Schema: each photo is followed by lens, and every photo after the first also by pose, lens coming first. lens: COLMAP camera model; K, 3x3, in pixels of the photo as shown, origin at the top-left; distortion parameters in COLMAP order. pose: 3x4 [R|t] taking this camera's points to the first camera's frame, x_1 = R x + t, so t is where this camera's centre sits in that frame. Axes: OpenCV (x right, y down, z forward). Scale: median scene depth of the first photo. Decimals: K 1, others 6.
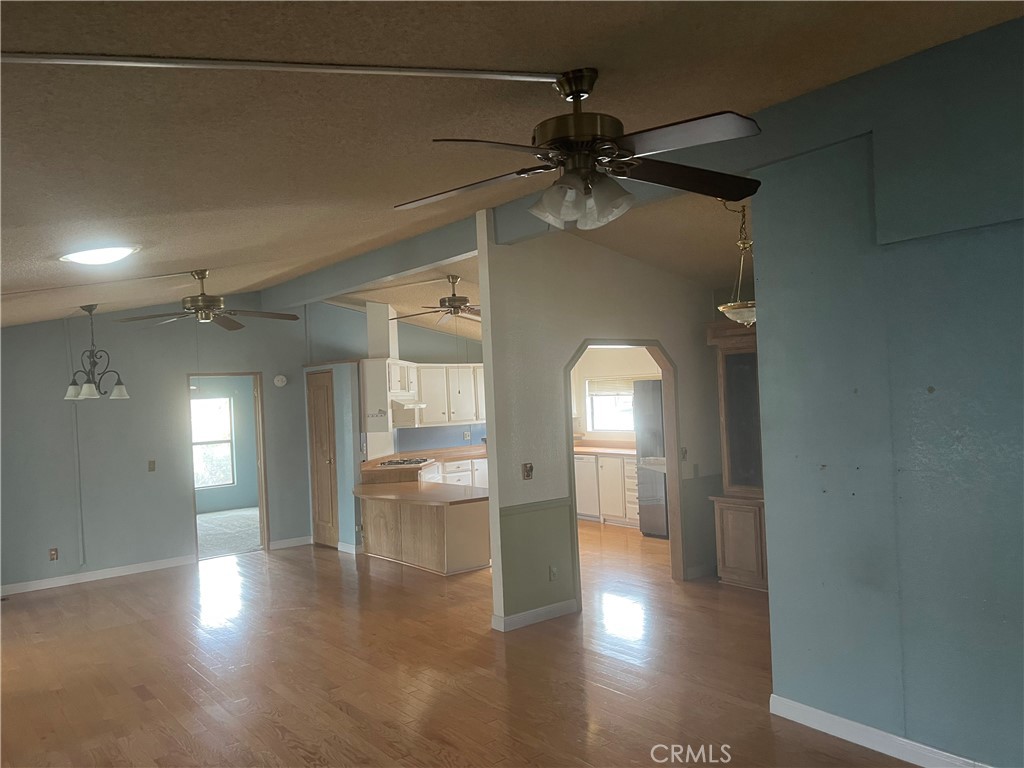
lens RADIAL K [[779.4, 0, 513.2], [0, 779.4, 388.0], [0, 0, 1]] dist [0.024464, -0.010648]
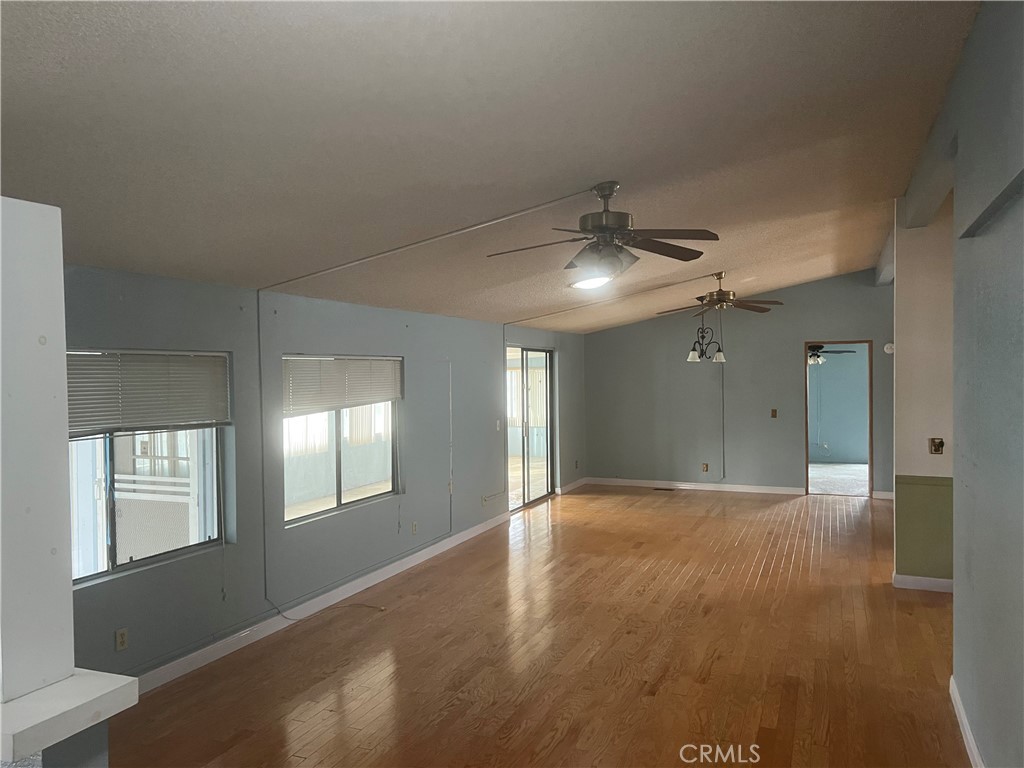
lens RADIAL K [[779.4, 0, 512.2], [0, 779.4, 378.5], [0, 0, 1]] dist [0.024464, -0.010648]
pose [[0.481000, 0.051736, -0.875193, 0.652772], [-0.009435, 0.998505, 0.053841, -0.034123], [0.876670, -0.017640, 0.480769, 0.002002]]
